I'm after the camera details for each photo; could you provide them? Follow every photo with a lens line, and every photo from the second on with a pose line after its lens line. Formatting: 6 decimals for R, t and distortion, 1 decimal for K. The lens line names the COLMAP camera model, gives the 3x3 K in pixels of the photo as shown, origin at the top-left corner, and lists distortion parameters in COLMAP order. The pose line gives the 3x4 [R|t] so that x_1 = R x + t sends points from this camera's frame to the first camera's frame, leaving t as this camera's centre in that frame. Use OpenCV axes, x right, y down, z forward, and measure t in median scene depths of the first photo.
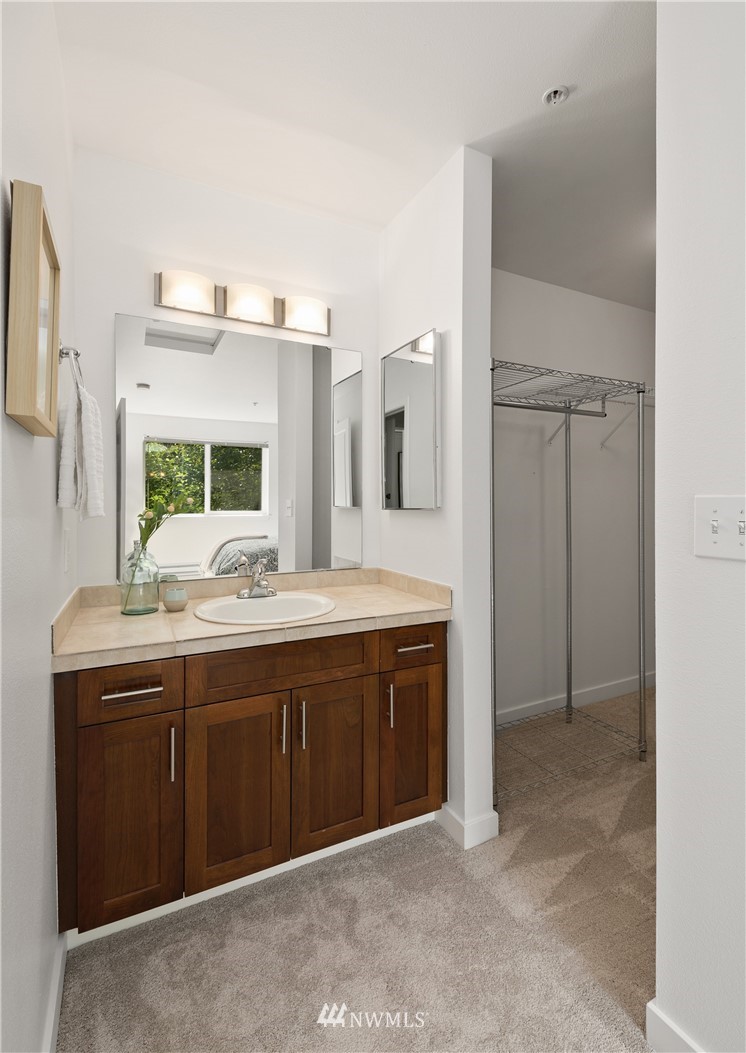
lens RADIAL K [[487.8, 0, 377.8], [0, 487.8, 499.8], [0, 0, 1]] dist [0.003966, 0.000273]
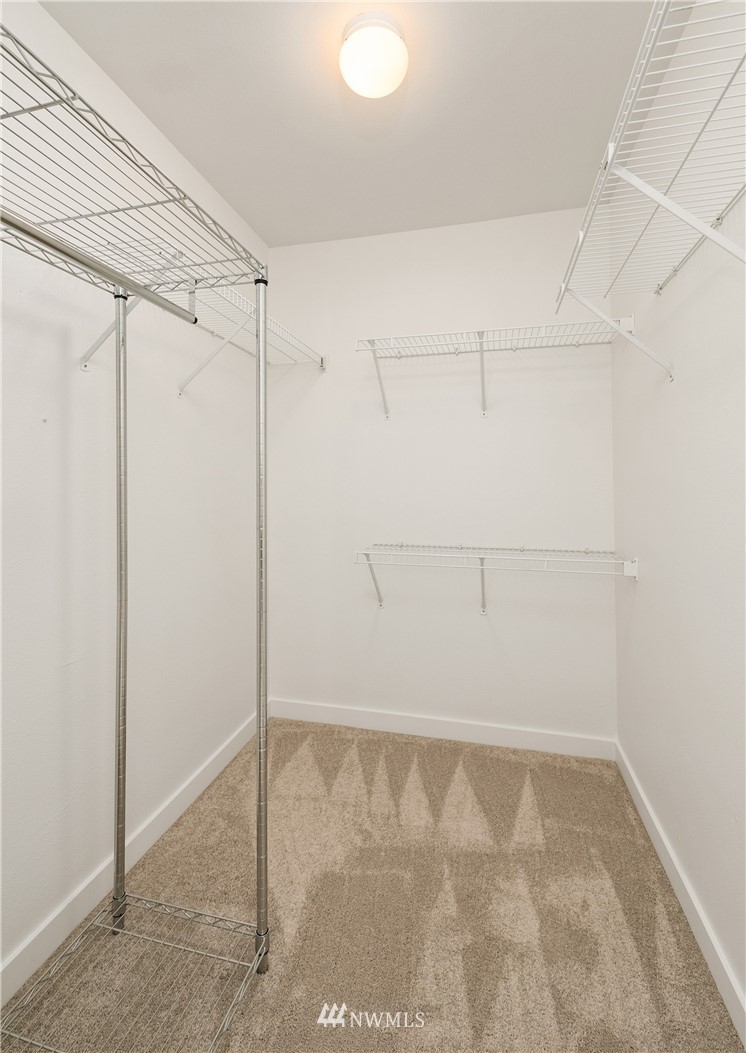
lens RADIAL K [[487.8, 0, 371.1], [0, 487.8, 485.5], [0, 0, 1]] dist [0.003966, 0.000273]
pose [[0.666120, 0.004598, 0.745830, 0.179231], [-0.006275, 0.999980, -0.000560, 0.004678], [-0.745818, -0.004307, 0.666136, 0.453738]]
